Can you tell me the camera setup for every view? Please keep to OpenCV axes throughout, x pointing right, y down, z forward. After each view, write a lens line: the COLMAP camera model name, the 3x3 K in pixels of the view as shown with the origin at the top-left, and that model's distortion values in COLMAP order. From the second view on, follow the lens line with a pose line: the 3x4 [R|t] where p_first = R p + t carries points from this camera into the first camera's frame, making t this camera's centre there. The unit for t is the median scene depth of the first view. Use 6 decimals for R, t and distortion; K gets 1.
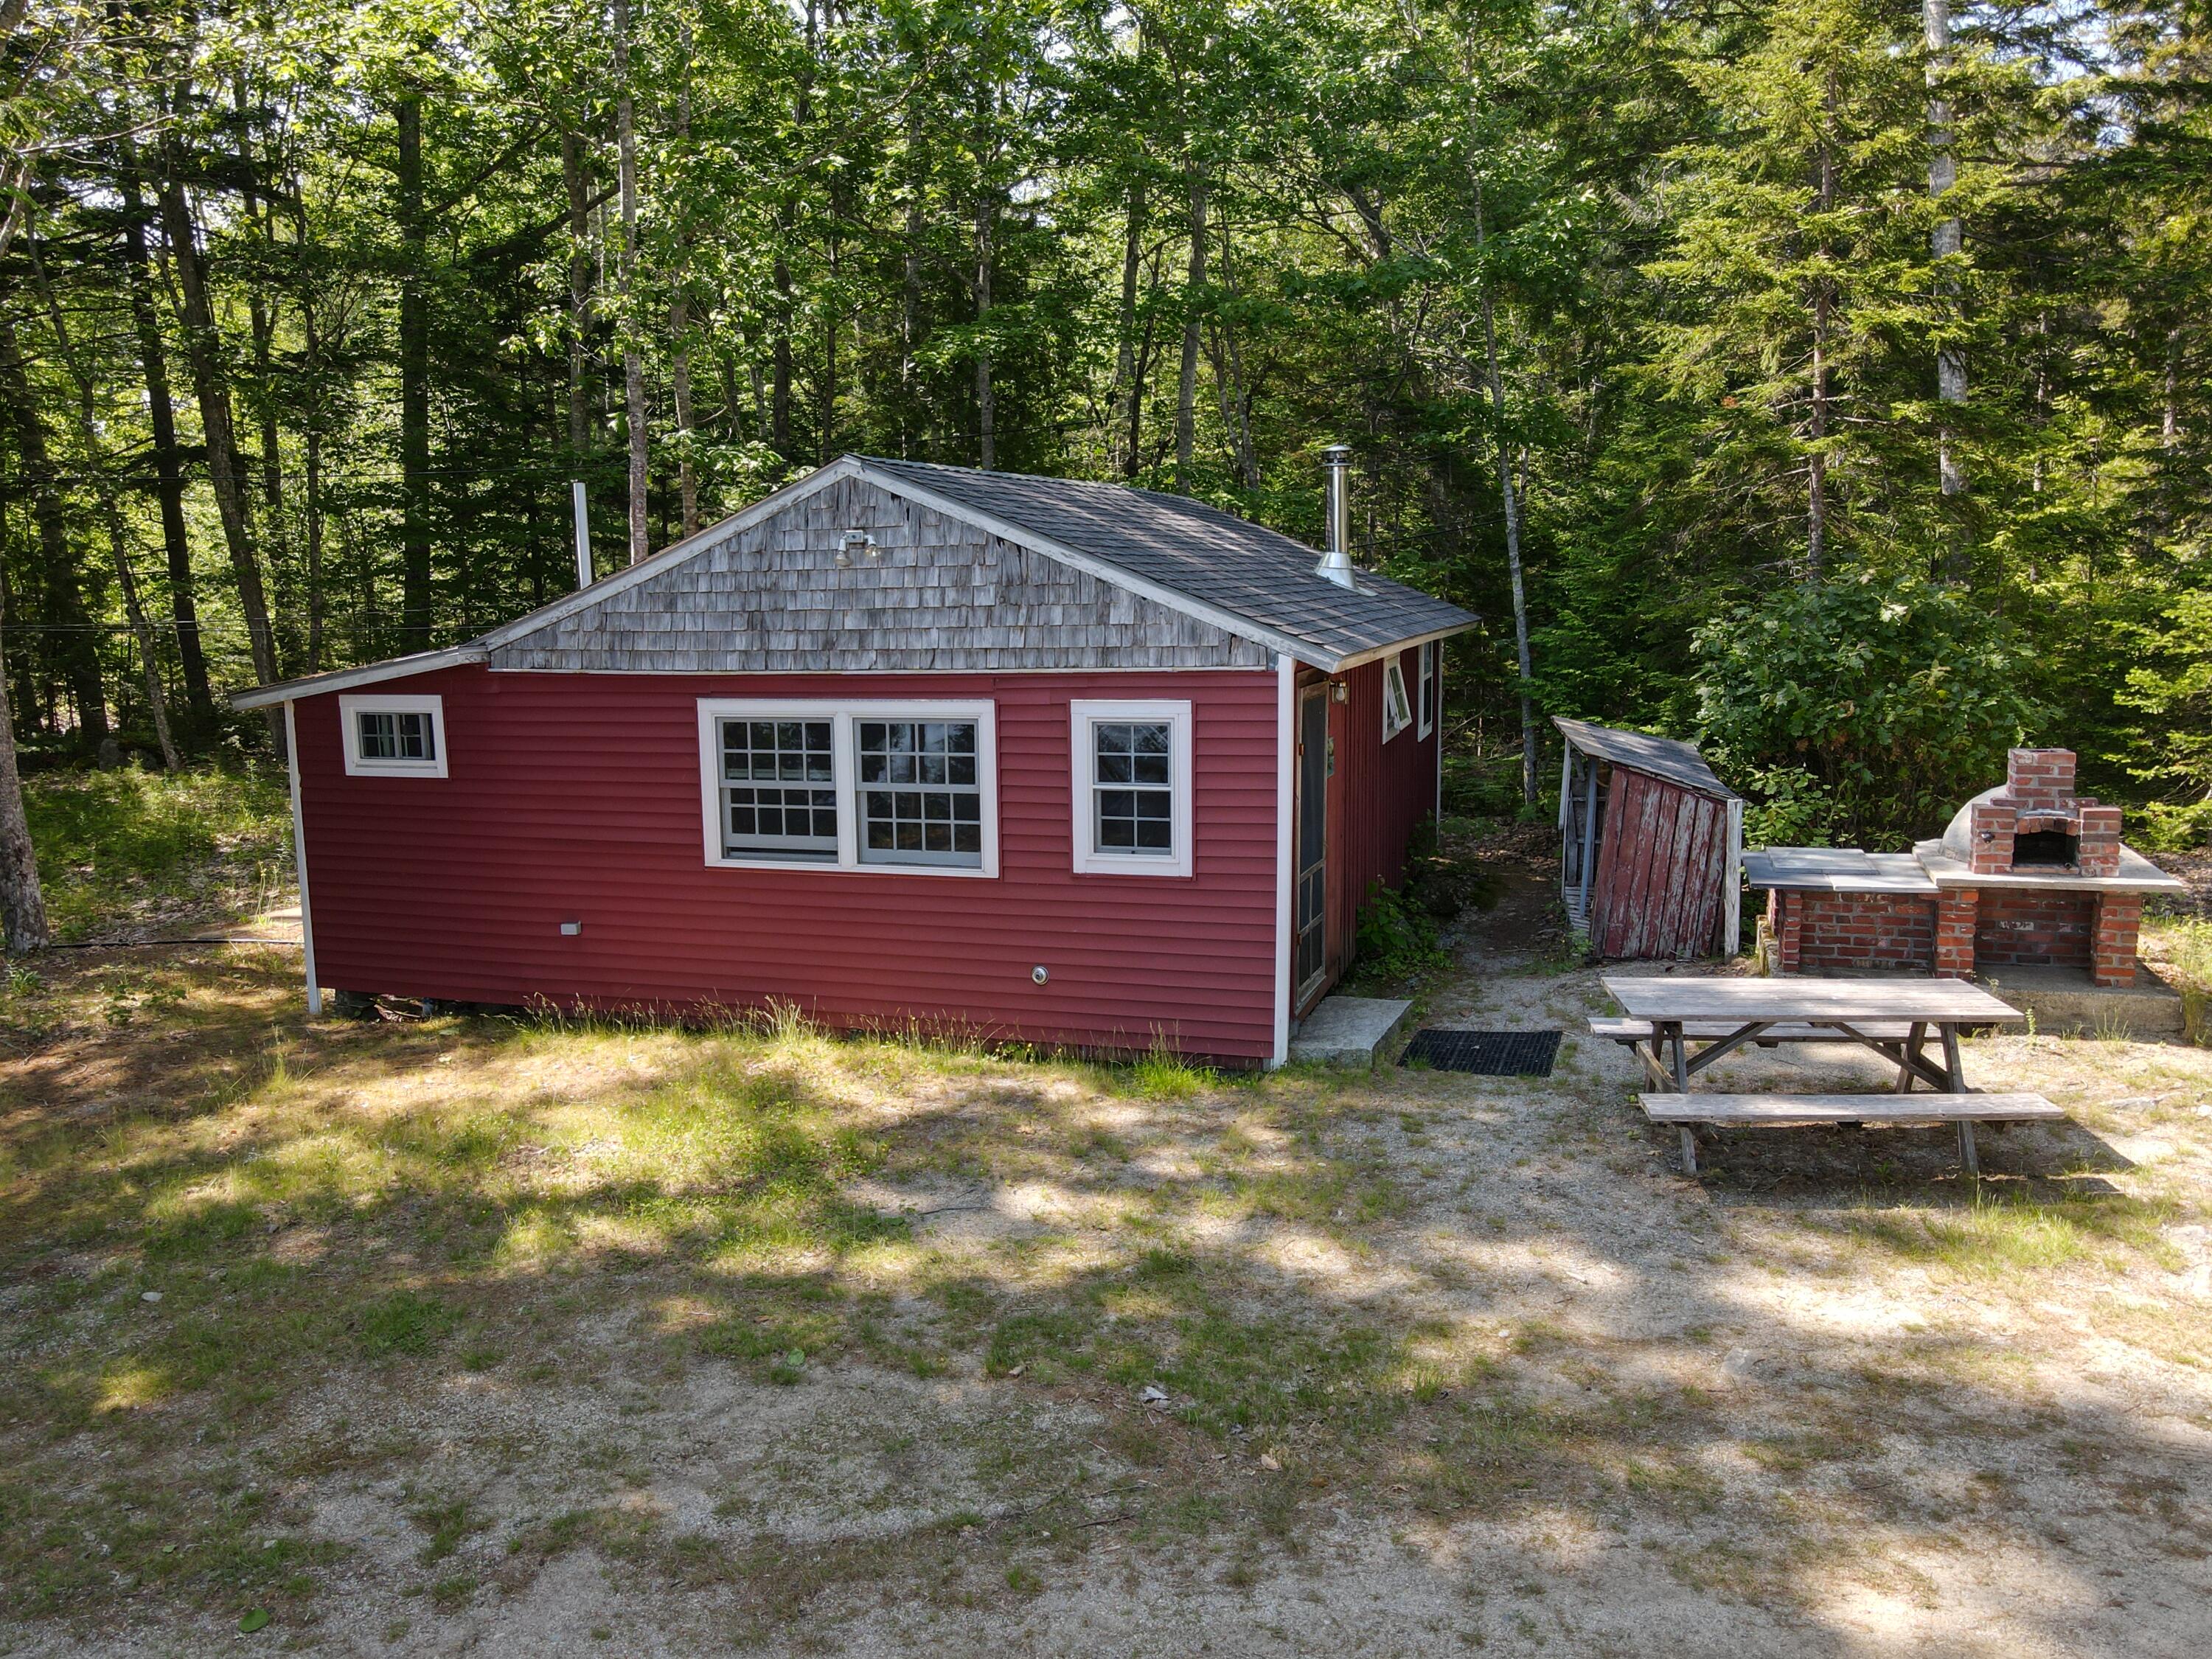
lens RADIAL K [[1621.4, 0, 1106.6], [0, 1621.4, 823.8], [0, 0, 1]] dist [-0.000841, 0.014472]
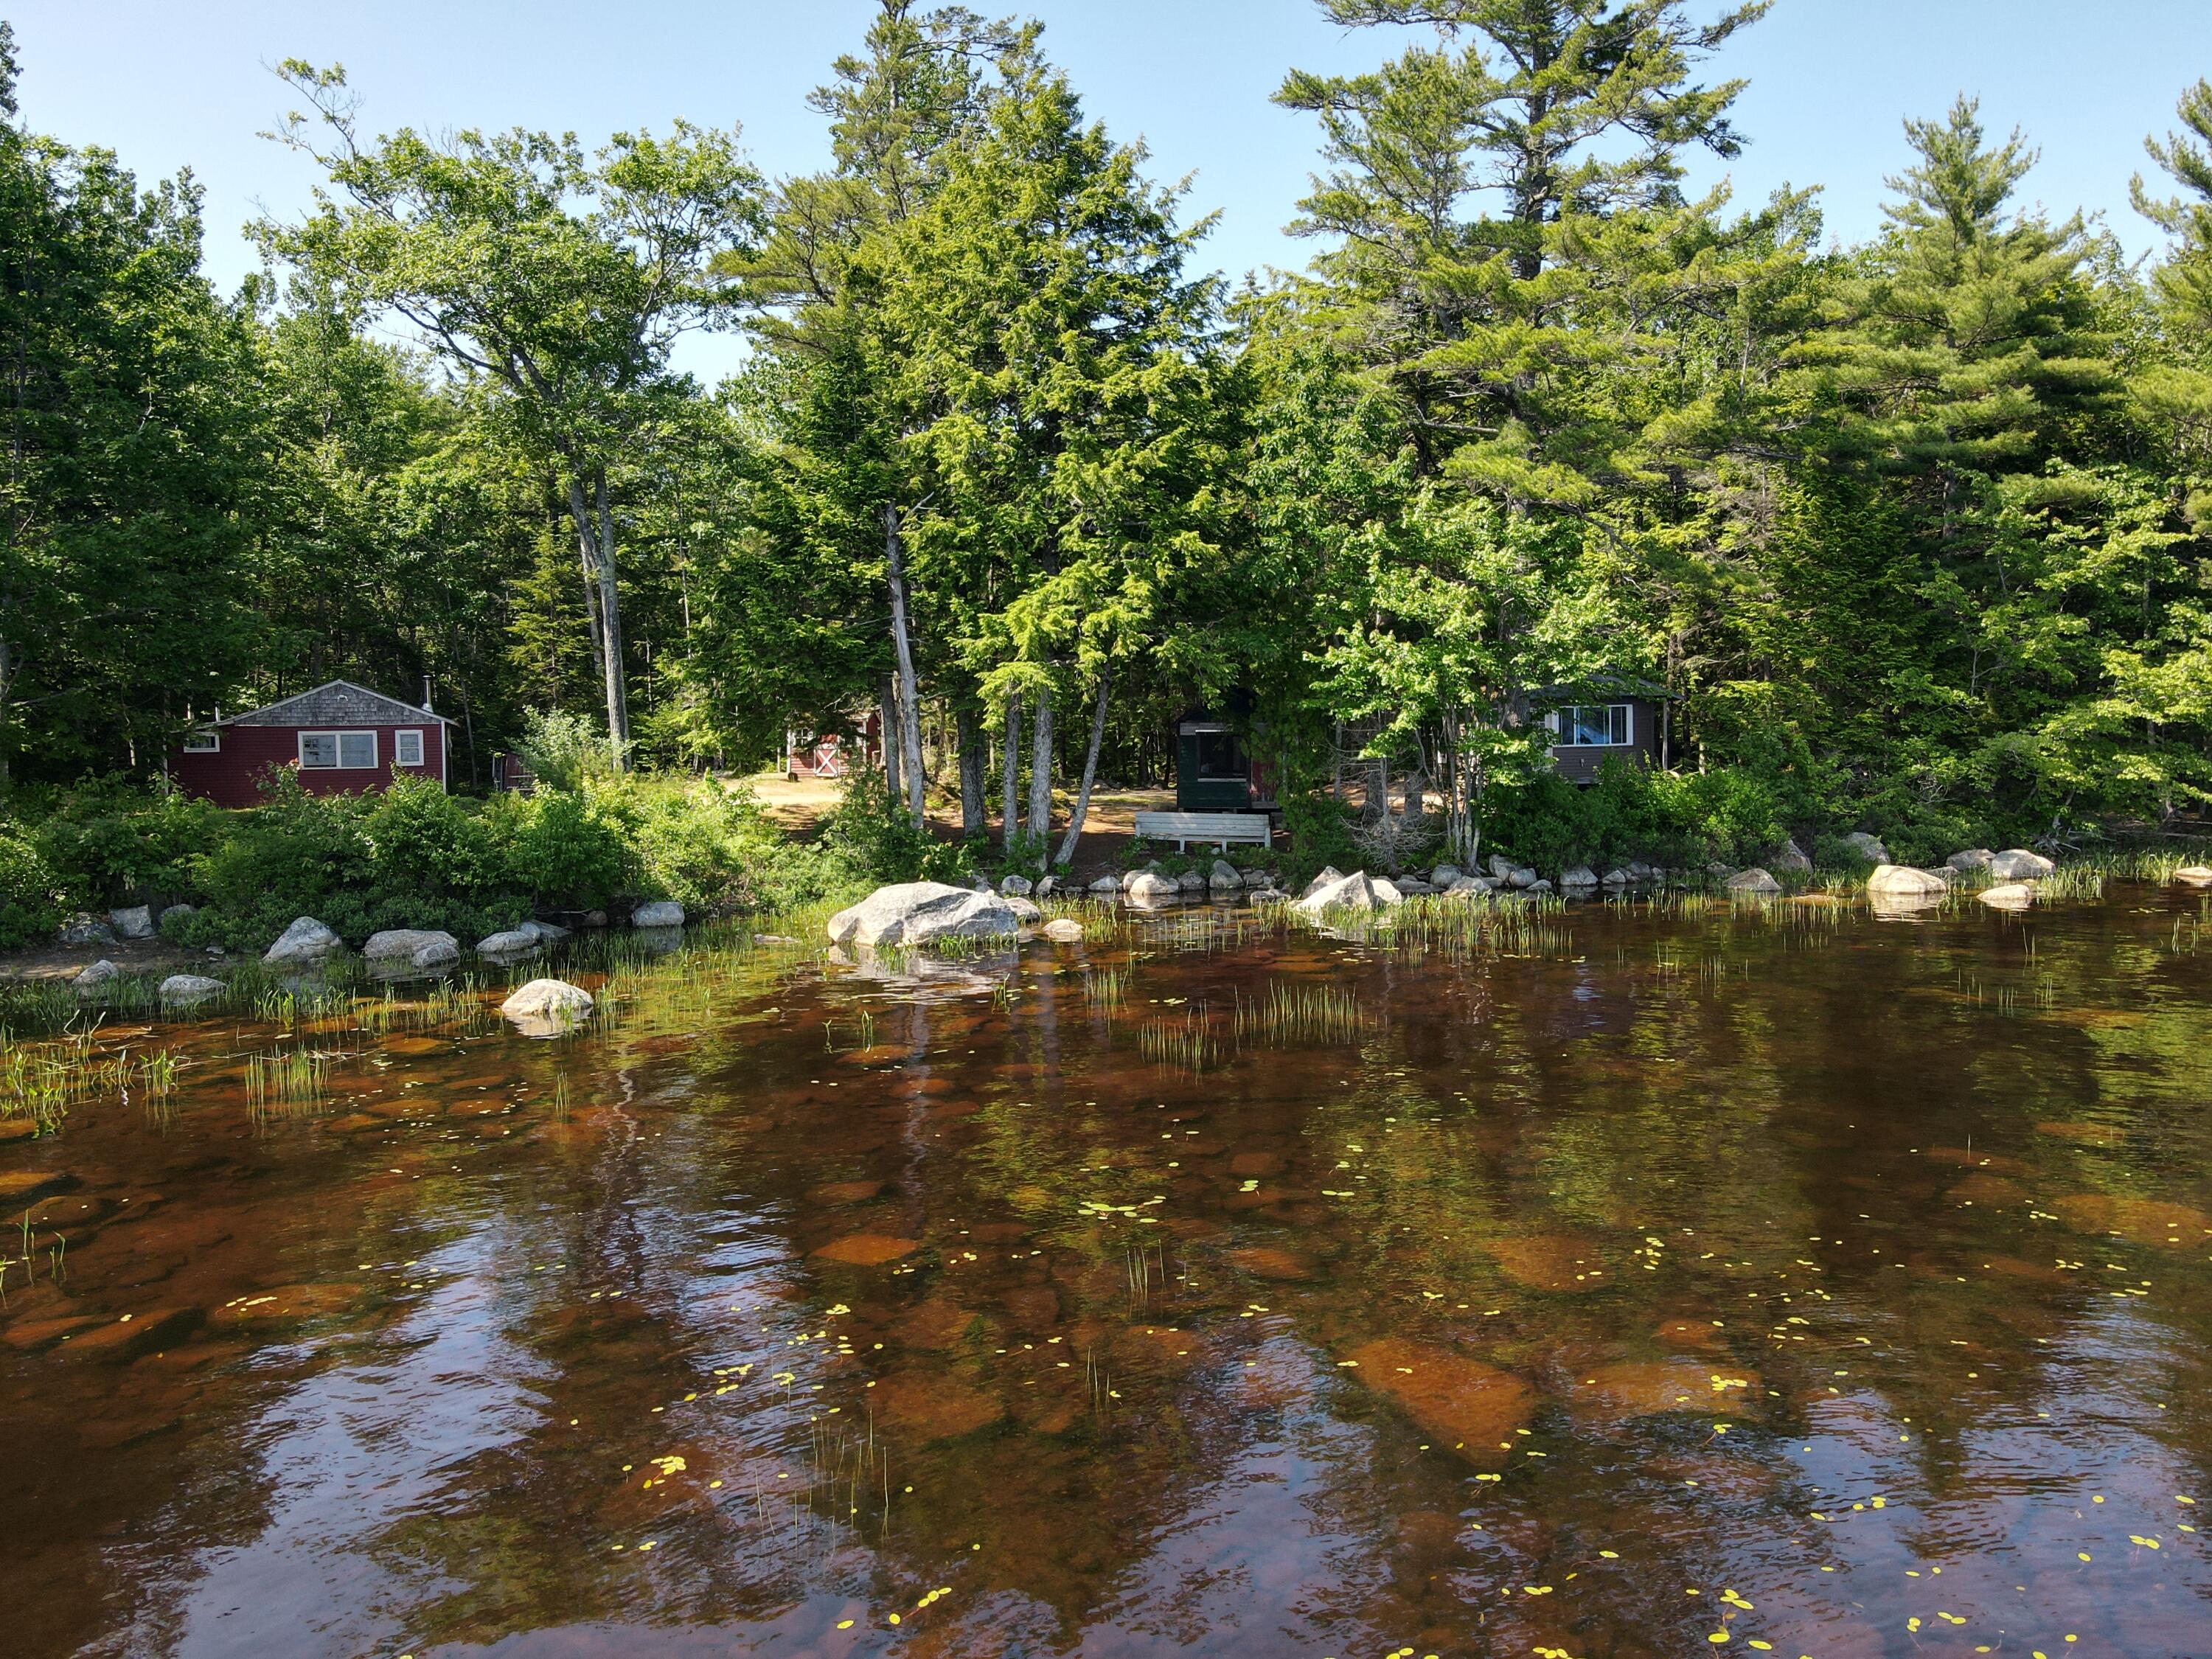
lens RADIAL K [[1621.4, 0, 1098.3], [0, 1621.4, 842.1], [0, 0, 1]] dist [-0.000841, 0.014472]
pose [[0.789348, -0.032574, 0.613082, -1.309604], [0.088194, 0.994251, -0.060724, 0.717638], [-0.607579, 0.102003, 0.787682, -3.965430]]
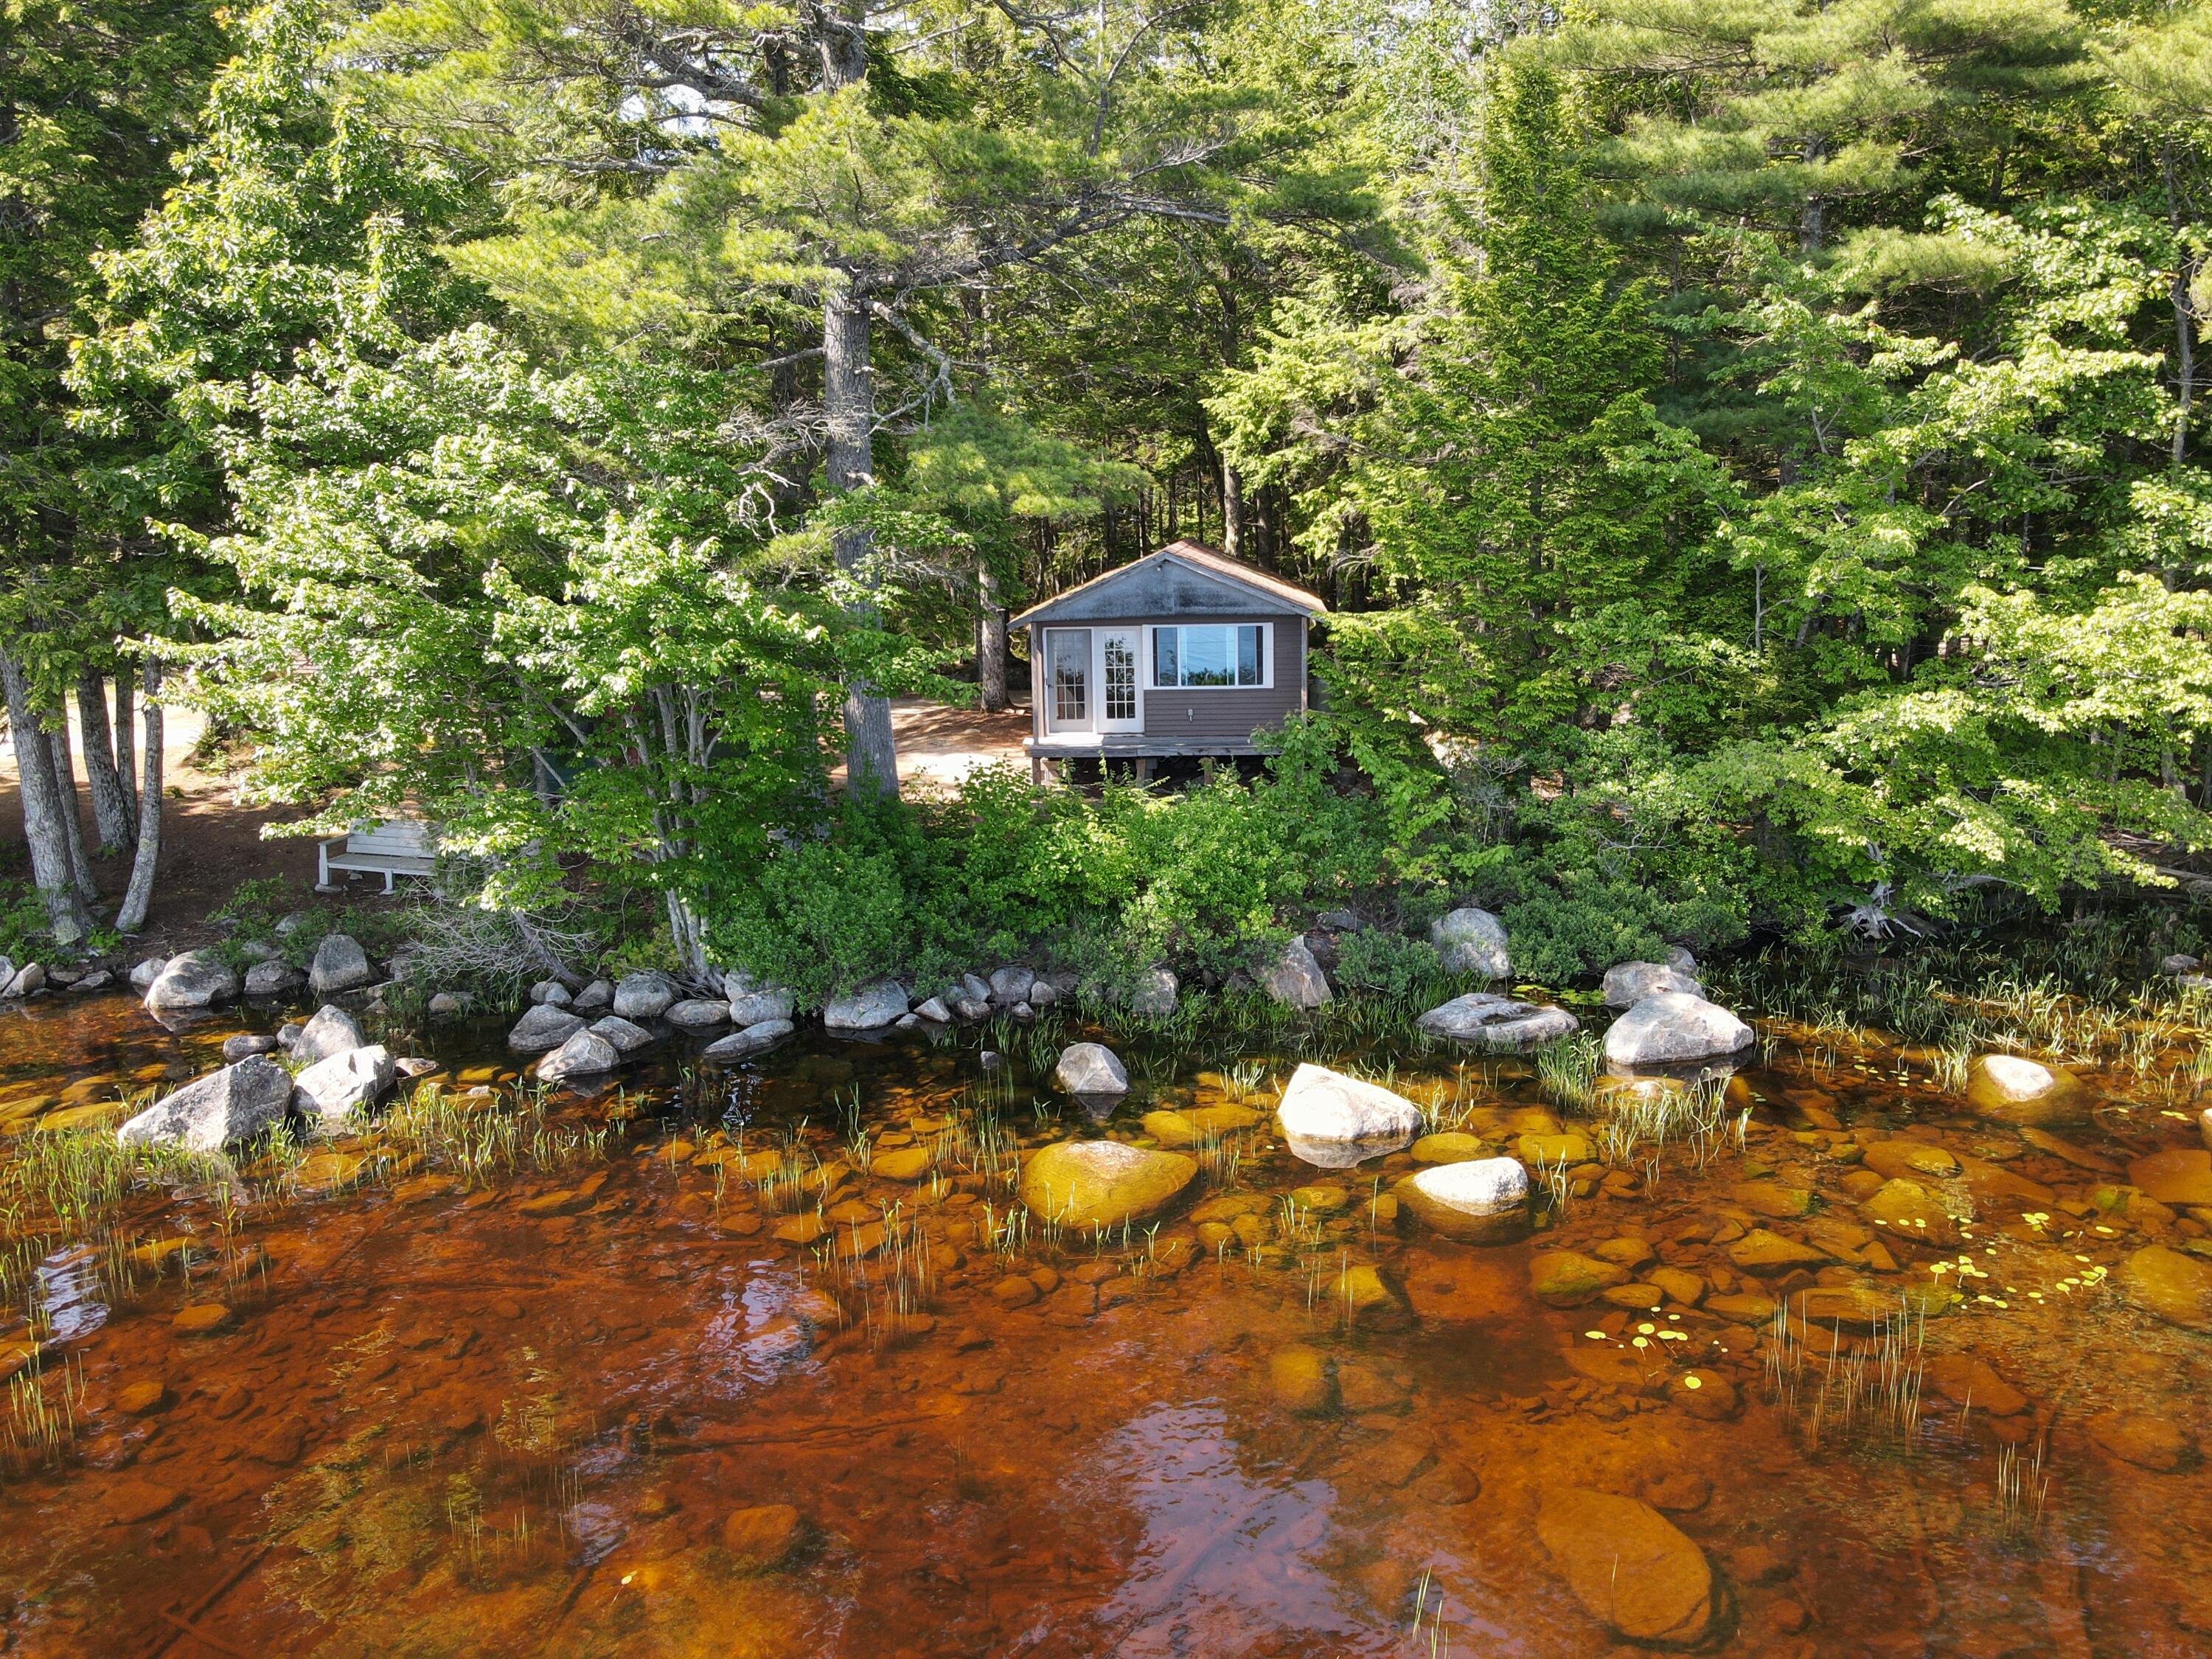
lens RADIAL K [[1621.4, 0, 1111.0], [0, 1621.4, 829.7], [0, 0, 1]] dist [-0.000841, 0.014472]
pose [[0.871249, -0.092488, 0.482050, 1.056701], [0.068821, 0.995404, 0.066595, 0.336221], [-0.485993, -0.024846, 0.873609, -3.667607]]
